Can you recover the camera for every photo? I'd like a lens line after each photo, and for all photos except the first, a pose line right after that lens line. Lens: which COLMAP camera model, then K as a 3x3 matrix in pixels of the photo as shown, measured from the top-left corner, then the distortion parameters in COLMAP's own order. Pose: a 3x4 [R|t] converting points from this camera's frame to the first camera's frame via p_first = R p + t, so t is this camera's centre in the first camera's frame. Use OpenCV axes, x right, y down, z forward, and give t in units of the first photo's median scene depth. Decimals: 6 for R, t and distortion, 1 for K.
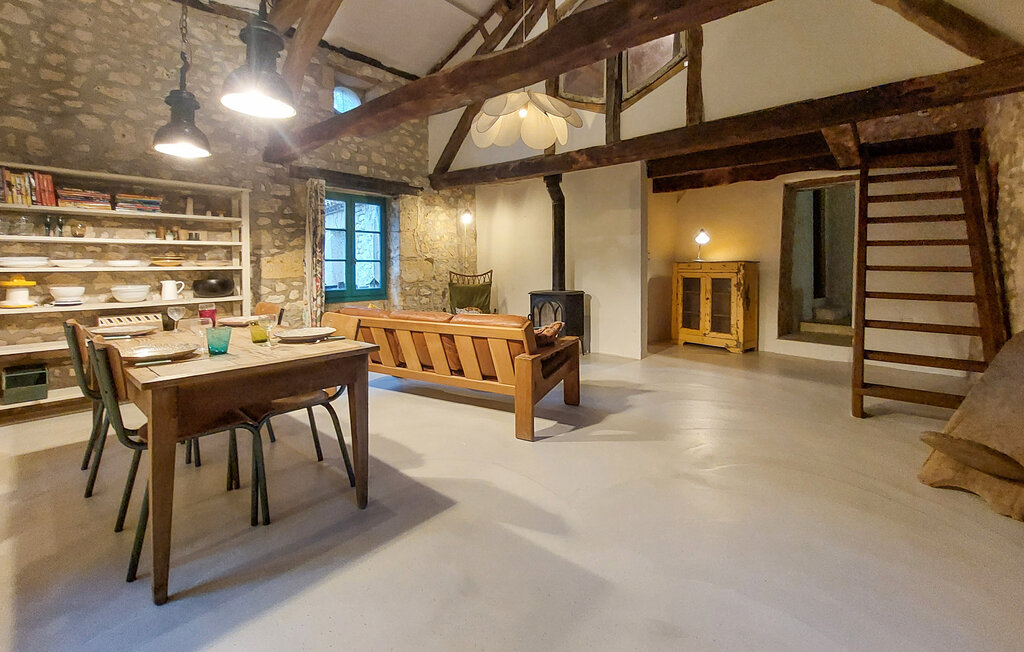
lens RADIAL K [[426.8, 0, 510.3], [0, 426.8, 271.5], [0, 0, 1]] dist [-0.013027, -0.000137]
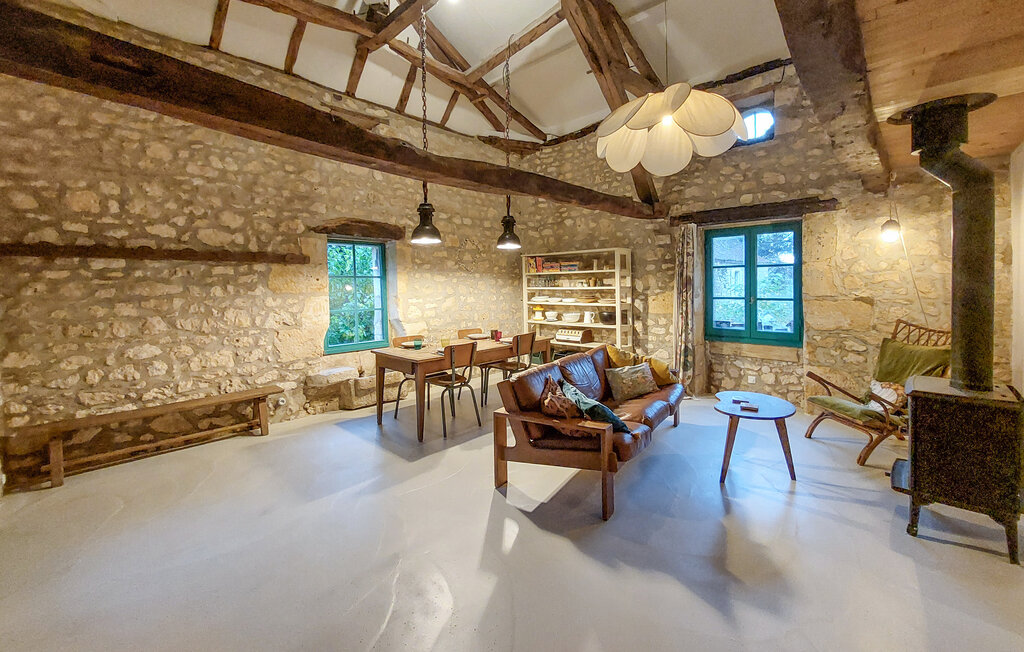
lens RADIAL K [[414.9, 0, 513.2], [0, 414.9, 294.6], [0, 0, 1]] dist [-0.016714, -0.000197]
pose [[-0.035691, 0.028477, -0.998957, 0.522598], [-0.000811, 0.999593, 0.028525, -0.058952], [0.999363, 0.001828, -0.035653, 0.518134]]
